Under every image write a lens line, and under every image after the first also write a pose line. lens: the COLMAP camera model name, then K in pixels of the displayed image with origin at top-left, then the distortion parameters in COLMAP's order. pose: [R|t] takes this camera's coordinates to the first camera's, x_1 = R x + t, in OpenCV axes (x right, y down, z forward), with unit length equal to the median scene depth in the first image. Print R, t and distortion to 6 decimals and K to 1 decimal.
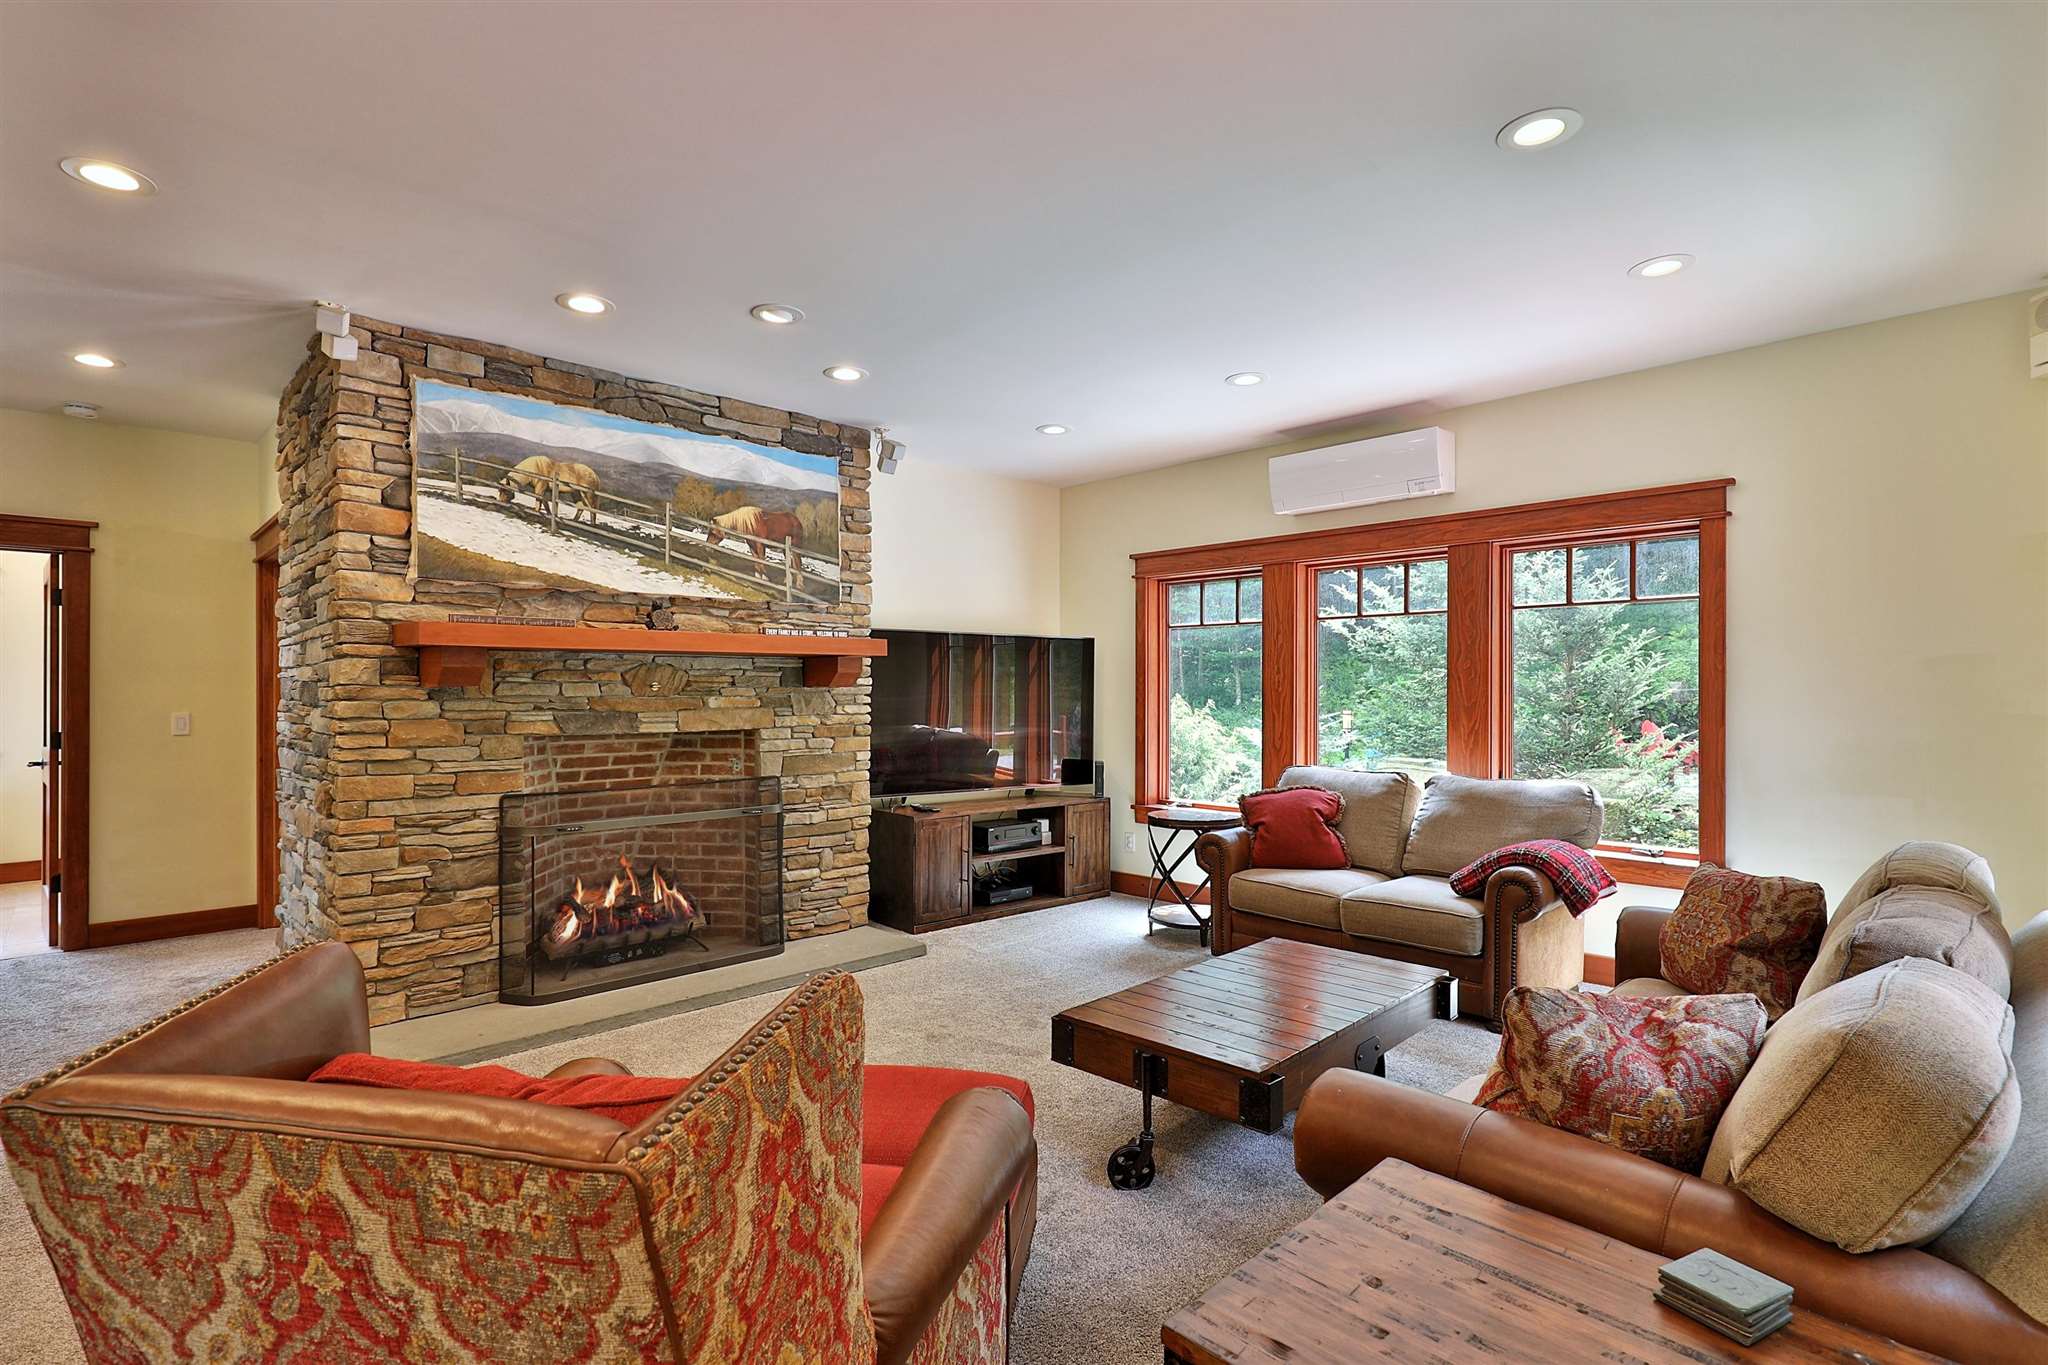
lens RADIAL K [[992.6, 0, 1044.5], [0, 992.6, 689.9], [0, 0, 1]] dist [-0.001263, 0.000231]
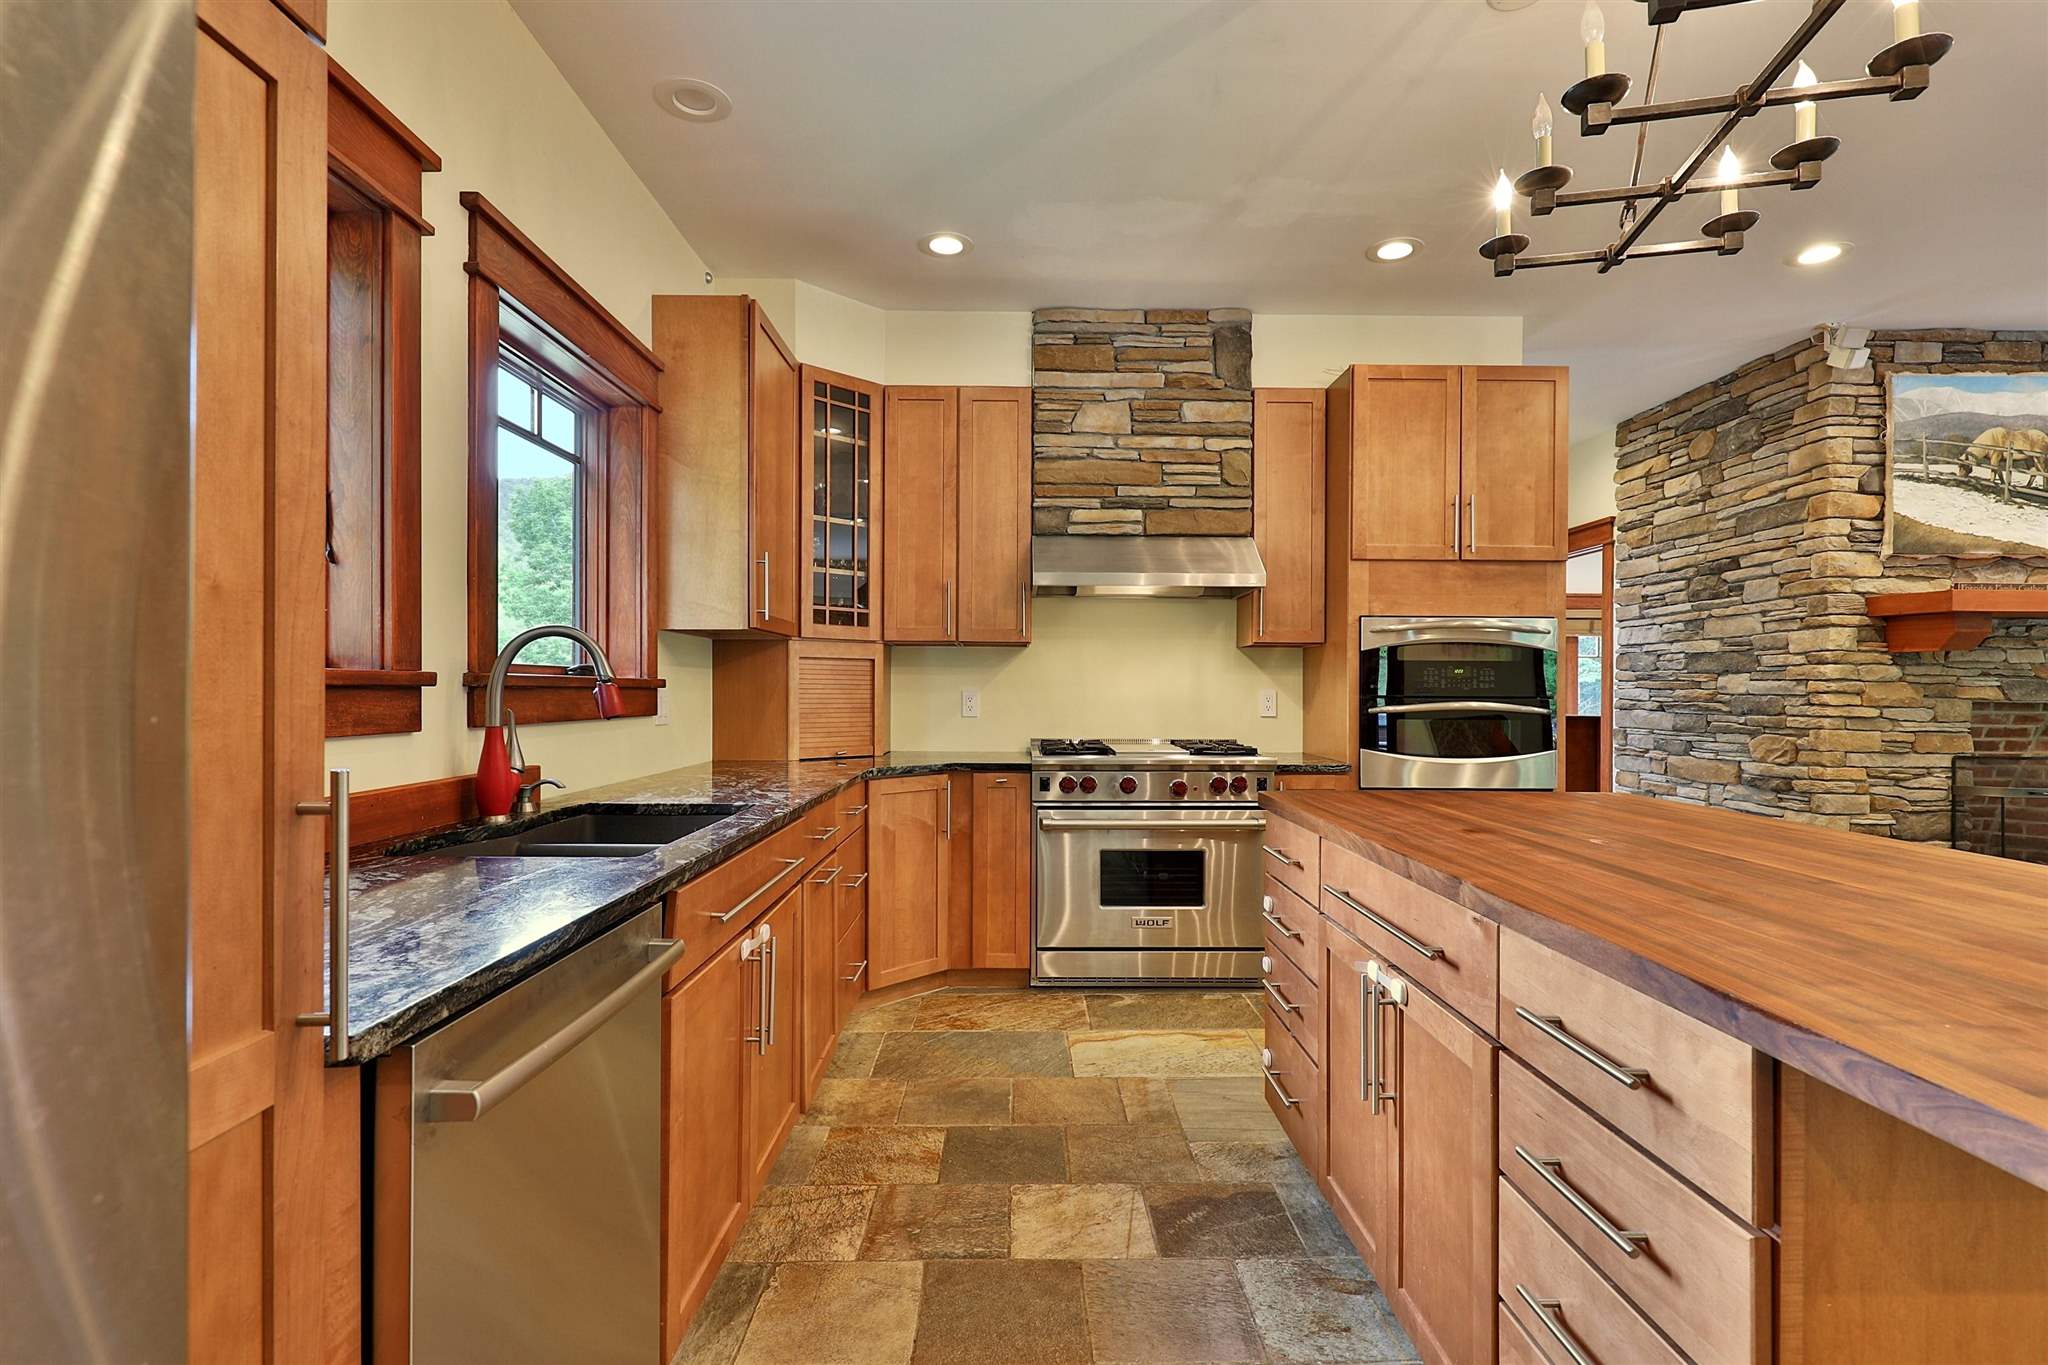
lens RADIAL K [[963.1, 0, 1019.8], [0, 963.1, 691.5], [0, 0, 1]] dist [-0.002141, -0.000289]
pose [[0.707070, 0.005435, -0.707123, -0.485076], [-0.006768, 0.999977, 0.000919, 0.040133], [0.707112, 0.004136, 0.707090, -0.388234]]
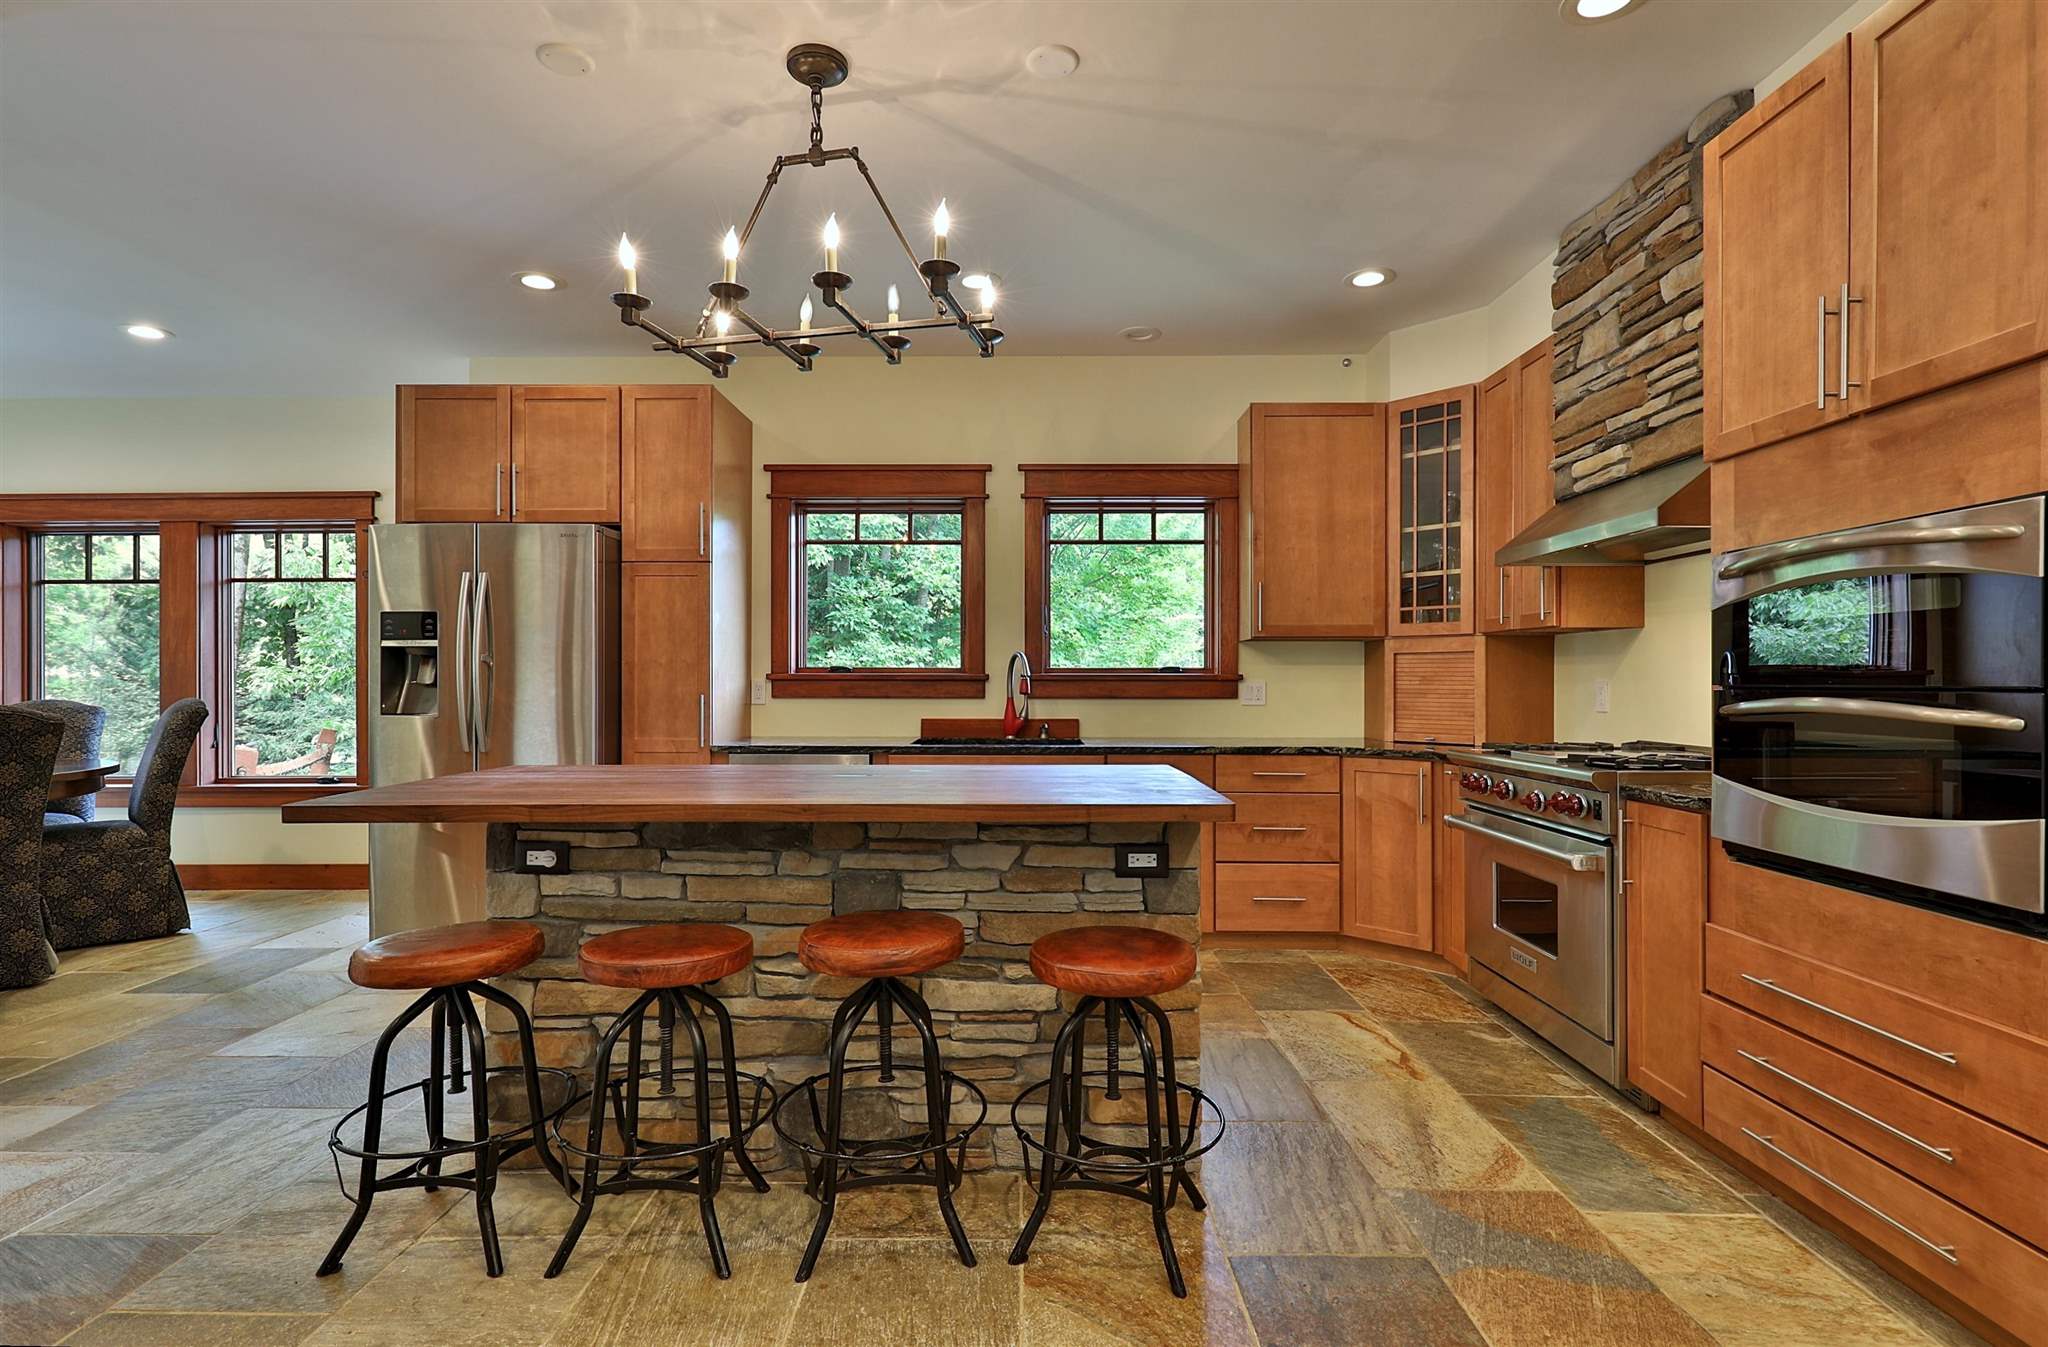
lens RADIAL K [[989.3, 0, 1022.7], [0, 989.3, 682.5], [0, 0, 1]] dist [0.004725, 0.001506]
pose [[-0.717298, 0.000625, -0.696767, -0.240865], [-0.000402, 0.999999, 0.001311, 0.040614], [0.696767, 0.001220, -0.717297, 0.532988]]
